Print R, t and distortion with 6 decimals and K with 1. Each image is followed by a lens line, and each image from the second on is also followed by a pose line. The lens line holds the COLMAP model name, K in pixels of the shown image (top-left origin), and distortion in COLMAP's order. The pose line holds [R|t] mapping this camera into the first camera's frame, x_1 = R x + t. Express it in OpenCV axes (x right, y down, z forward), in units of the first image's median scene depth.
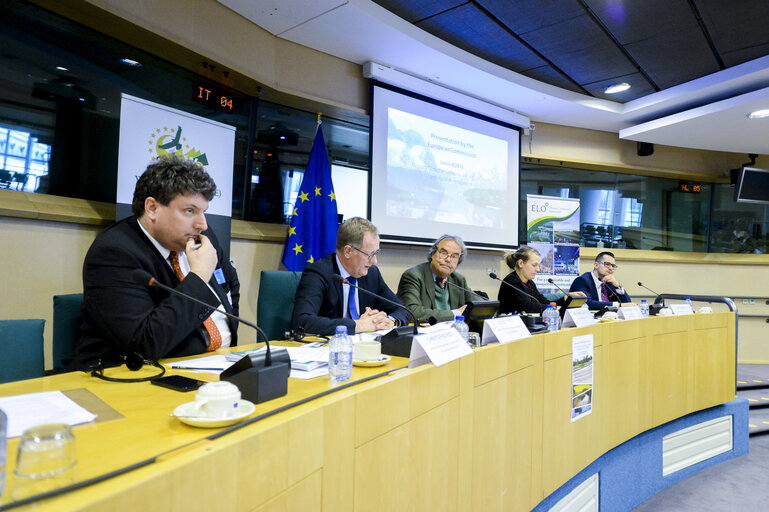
lens RADIAL K [[511.0, 0, 382.7], [0, 511.0, 252.5], [0, 0, 1]] dist [-0.002757, -0.000297]
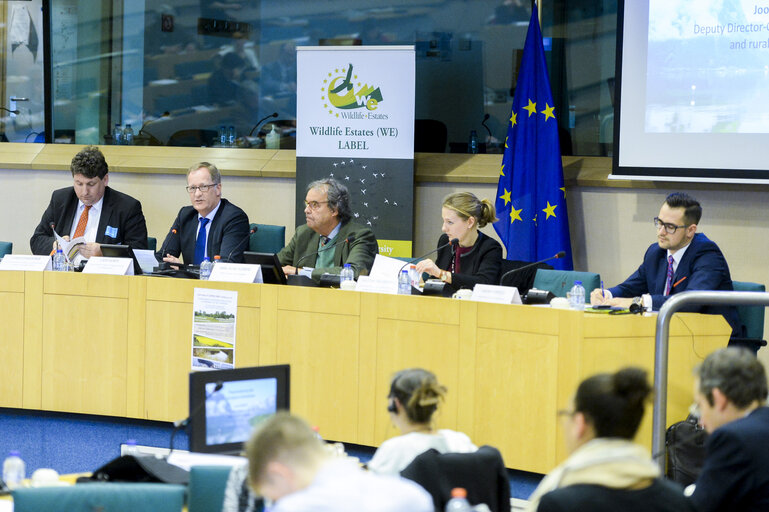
lens RADIAL K [[2562.1, 0, 385.2], [0, 2562.1, 255.2], [0, 0, 1]] dist [0.346125, 0.000000]
pose [[0.043868, 0.012284, -0.998962, 3.149115], [0.016375, 0.999781, 0.013013, 0.023353], [0.998903, -0.016929, 0.043657, 0.660780]]
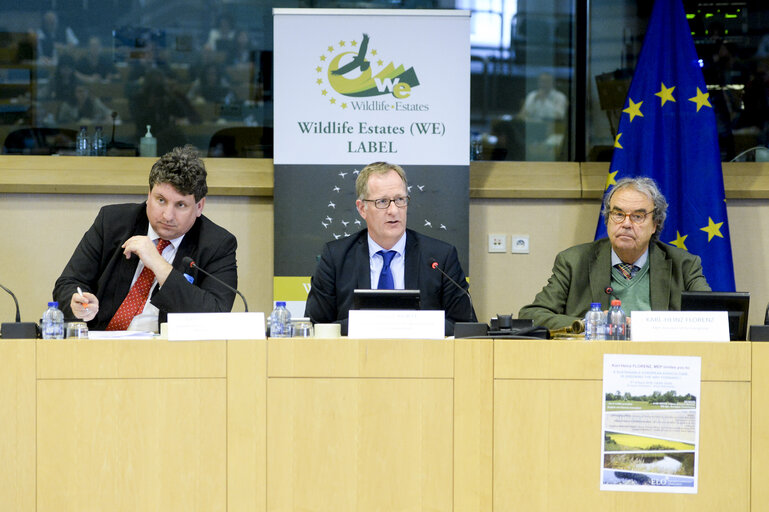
lens RADIAL K [[1911.7, 0, 383.5], [0, 1911.7, 256.1], [0, 0, 1]] dist [0.166853, 0.000000]
pose [[0.610315, -0.017688, -0.791961, 1.169828], [0.039500, 0.999187, 0.008123, 0.010403], [0.791173, -0.036240, 0.610517, -0.356682]]
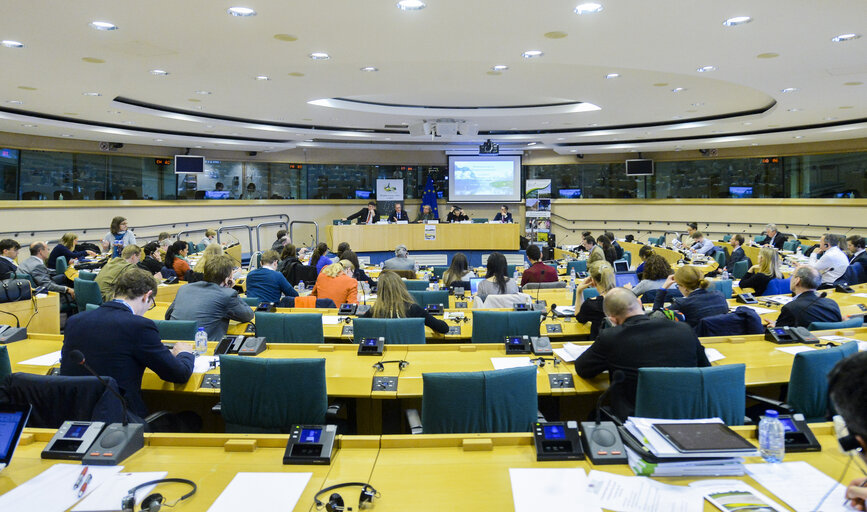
lens RADIAL K [[589.5, 0, 431.0], [0, 589.5, 254.9], [0, 0, 1]] dist [0.001662, 0.000030]
pose [[0.739710, 0.044220, -0.671471, 2.802903], [0.045859, 0.992206, 0.115862, -0.152997], [0.671361, -0.116497, 0.731917, -2.212151]]
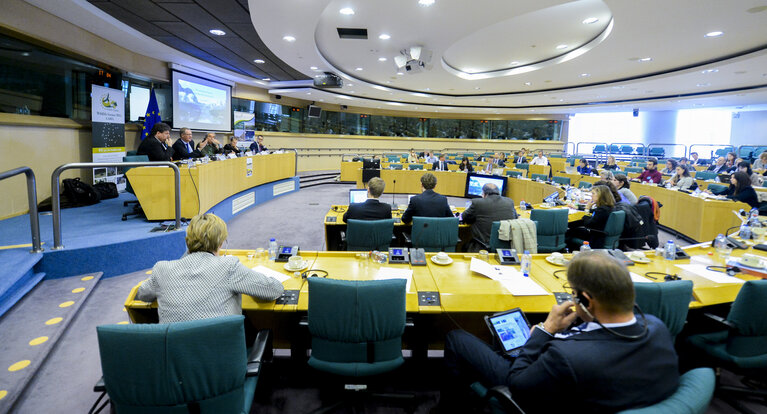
lens RADIAL K [[311.7, 0, 377.8], [0, 311.7, 155.8], [0, 0, 1]] dist [-0.003442, -0.000193]
pose [[0.756011, -0.035498, 0.653596, -0.312757], [-0.032203, 0.995302, 0.091305, -0.080737], [-0.653767, -0.090075, 0.751316, -1.036611]]
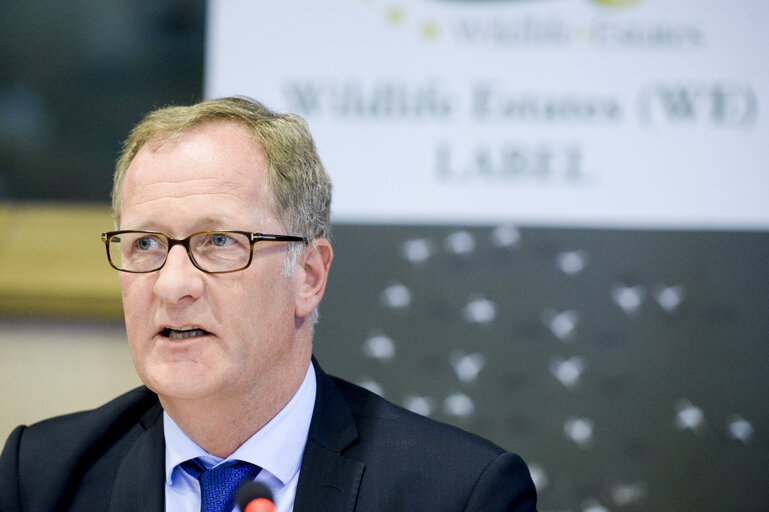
lens RADIAL K [[3298.8, 0, 384.5], [0, 3298.8, 257.0], [0, 0, 1]] dist [0.499579, 0.000000]
pose [[0.388978, -0.091390, -0.916703, 0.579858], [0.003034, 0.995189, -0.097927, 0.043217], [0.921242, 0.035310, 0.387384, 0.355342]]
